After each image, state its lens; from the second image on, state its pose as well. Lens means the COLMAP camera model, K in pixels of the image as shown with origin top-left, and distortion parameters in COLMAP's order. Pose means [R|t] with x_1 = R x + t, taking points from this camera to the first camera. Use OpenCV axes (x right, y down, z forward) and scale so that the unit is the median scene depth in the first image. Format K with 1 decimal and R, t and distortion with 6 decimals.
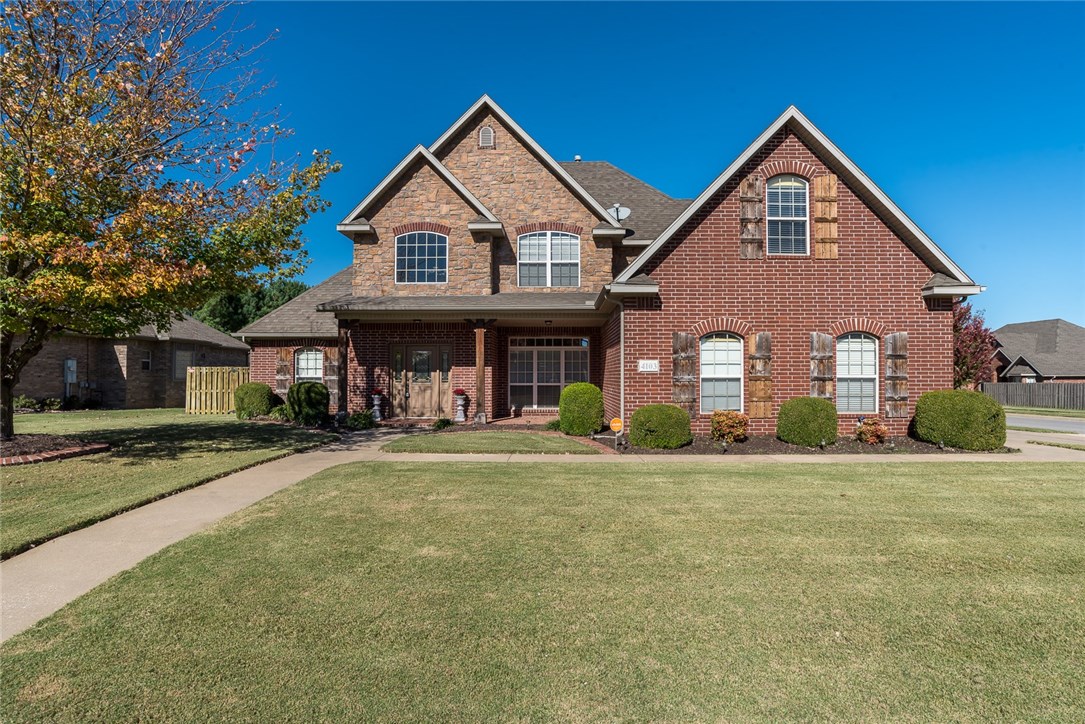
lens RADIAL K [[566.1, 0, 542.5], [0, 566.1, 362.0], [0, 0, 1]] dist [-0.030429, 0.002063]
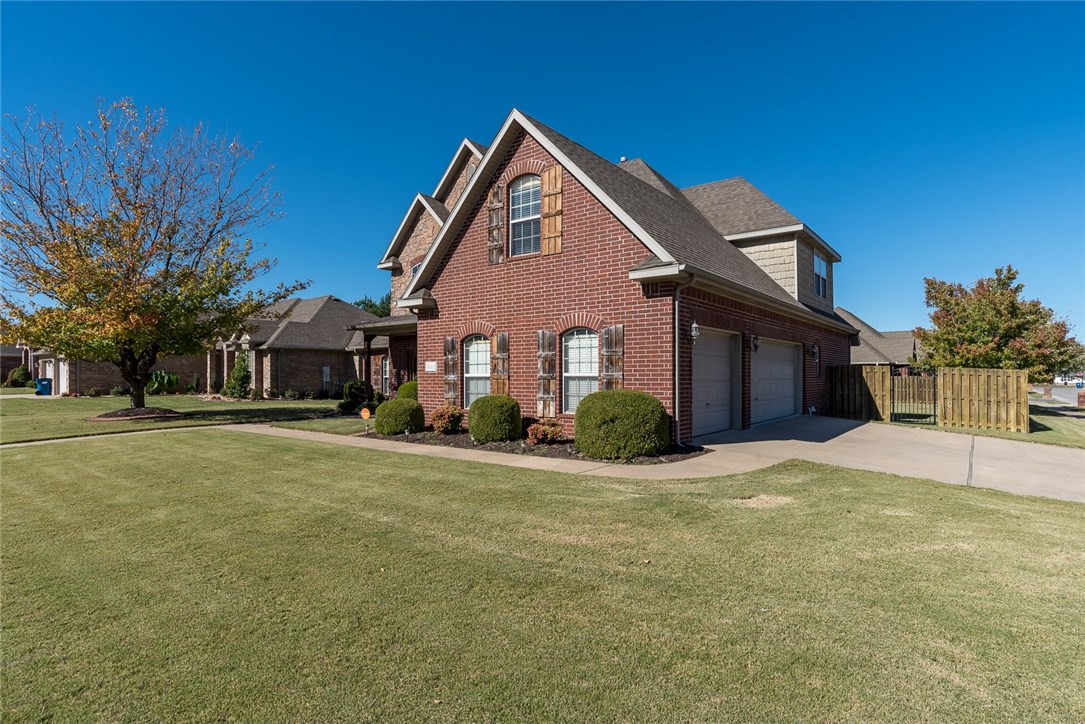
lens RADIAL K [[566.1, 0, 542.5], [0, 566.1, 362.0], [0, 0, 1]] dist [-0.030429, 0.002063]
pose [[0.804960, -0.019267, -0.593016, 1.064603], [0.019656, 0.999790, -0.005801, 0.008394], [0.593003, -0.006987, 0.805170, 0.198518]]
